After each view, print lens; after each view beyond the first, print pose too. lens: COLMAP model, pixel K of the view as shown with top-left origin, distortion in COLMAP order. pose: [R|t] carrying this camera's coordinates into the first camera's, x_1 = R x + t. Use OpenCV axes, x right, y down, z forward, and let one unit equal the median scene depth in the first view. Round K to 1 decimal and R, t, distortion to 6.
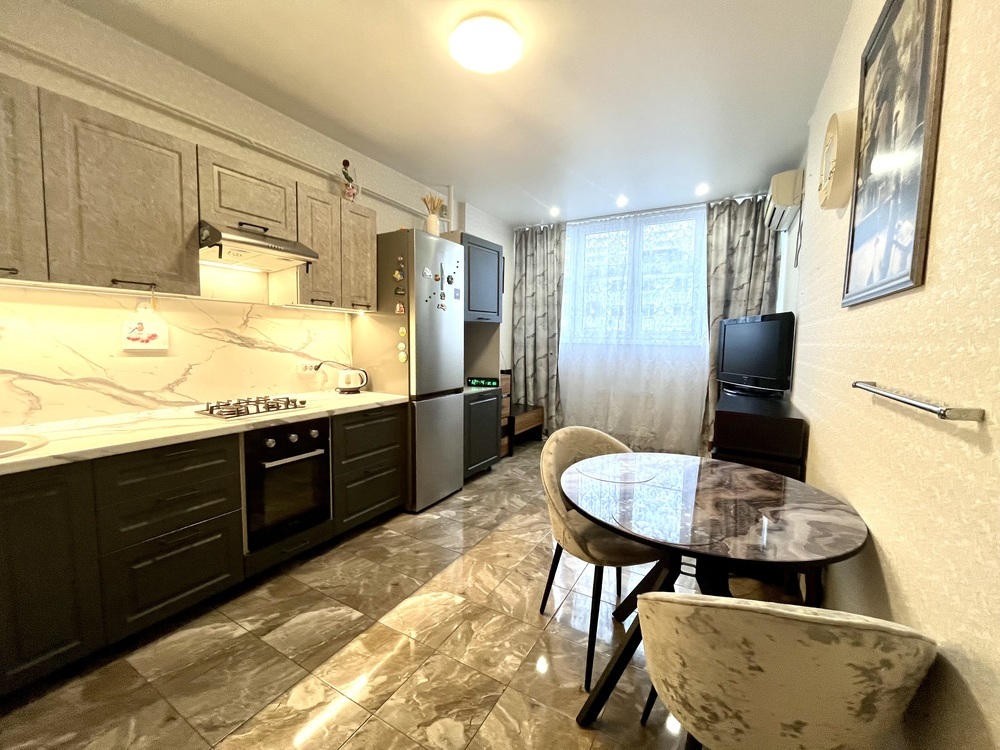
lens RADIAL K [[400.9, 0, 502.7], [0, 400.9, 371.7], [0, 0, 1]] dist [-0.003624, 0.000082]
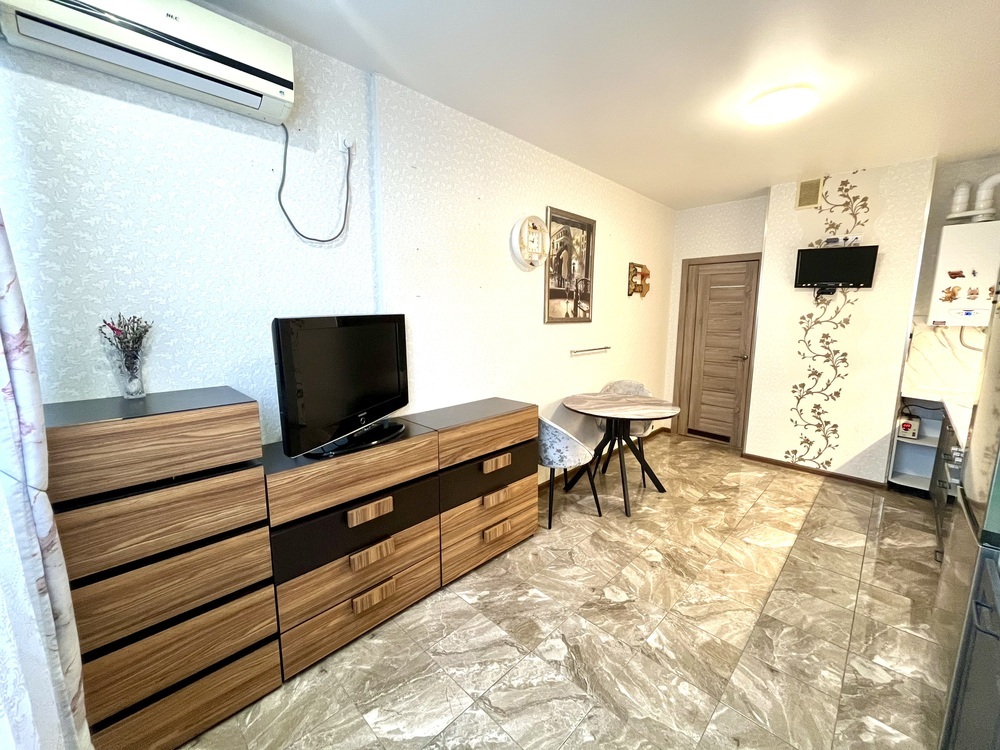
lens RADIAL K [[400.9, 0, 502.1], [0, 400.9, 373.7], [0, 0, 1]] dist [-0.003624, 0.000082]
pose [[-0.965390, -0.056880, 0.254532, 0.264877], [0.003505, 0.973011, 0.230733, -0.206632], [-0.260787, 0.223640, -0.939136, 1.641110]]
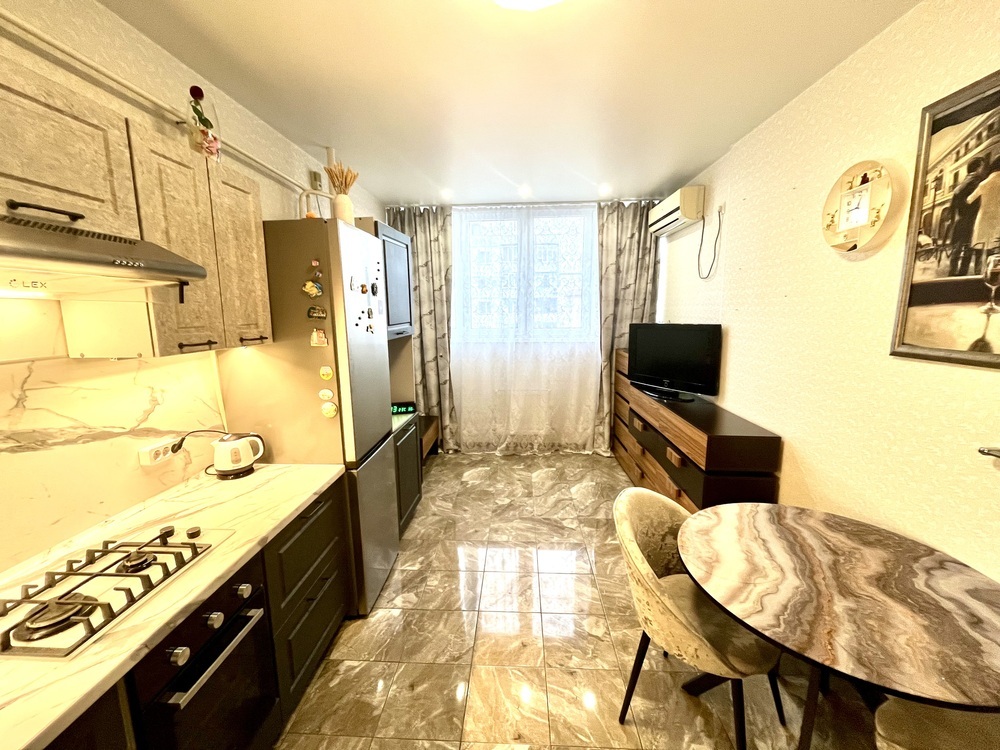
lens RADIAL K [[400.9, 0, 497.0], [0, 400.9, 372.5], [0, 0, 1]] dist [-0.003624, 0.000082]
pose [[0.894115, -0.093730, 0.437918, -0.286283], [0.060720, 0.994195, 0.088819, -0.142466], [-0.443701, -0.052824, 0.894616, 0.268293]]
